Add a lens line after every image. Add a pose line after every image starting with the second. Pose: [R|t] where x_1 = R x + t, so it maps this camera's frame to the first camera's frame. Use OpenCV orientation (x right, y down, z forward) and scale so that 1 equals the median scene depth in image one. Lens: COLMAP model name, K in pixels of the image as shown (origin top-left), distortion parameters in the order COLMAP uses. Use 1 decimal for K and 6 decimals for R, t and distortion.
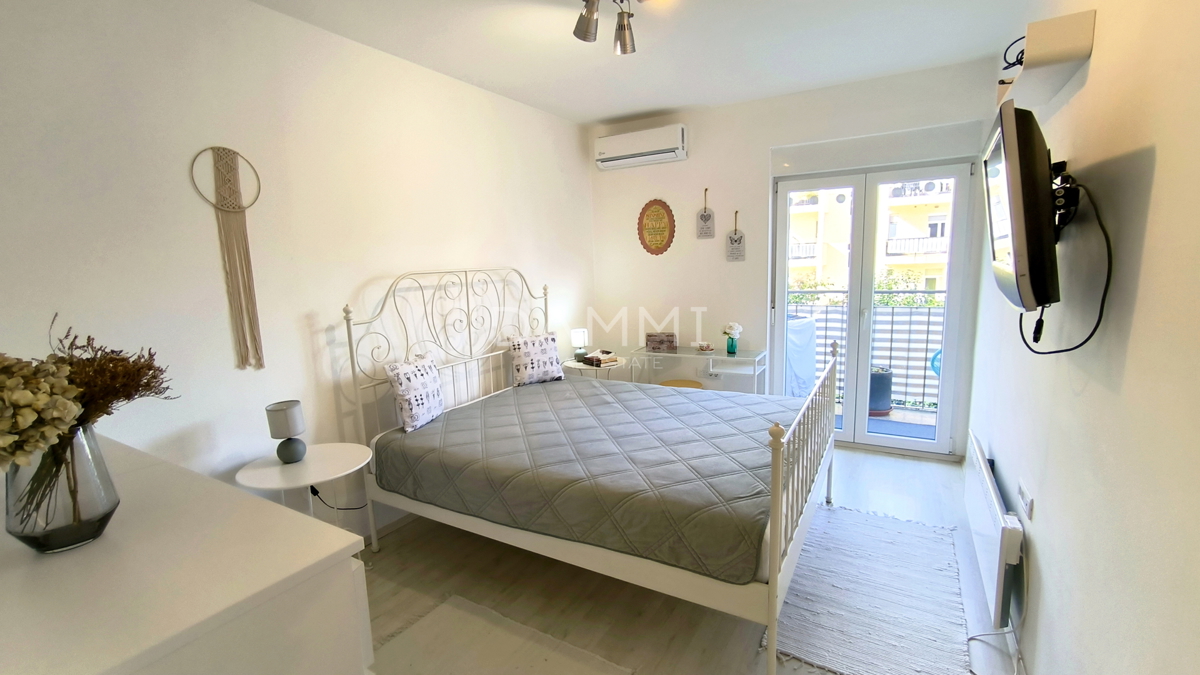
lens RADIAL K [[514.7, 0, 598.8], [0, 514.7, 339.9], [0, 0, 1]] dist [-0.019527, 0.009461]
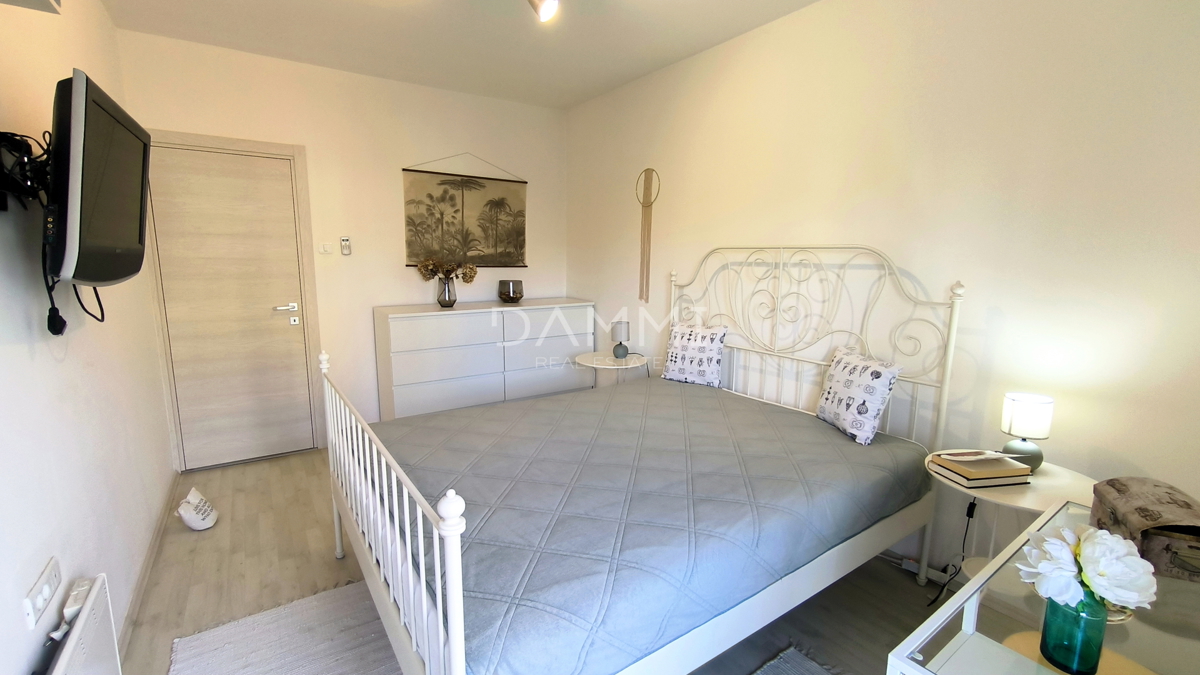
lens RADIAL K [[514.7, 0, 599.3], [0, 514.7, 334.8], [0, 0, 1]] dist [-0.019527, 0.009461]
pose [[-0.411326, 0.176275, -0.894281, 0.682111], [-0.133208, 0.958962, 0.250293, -0.181693], [0.901702, 0.222077, -0.370965, 1.157254]]
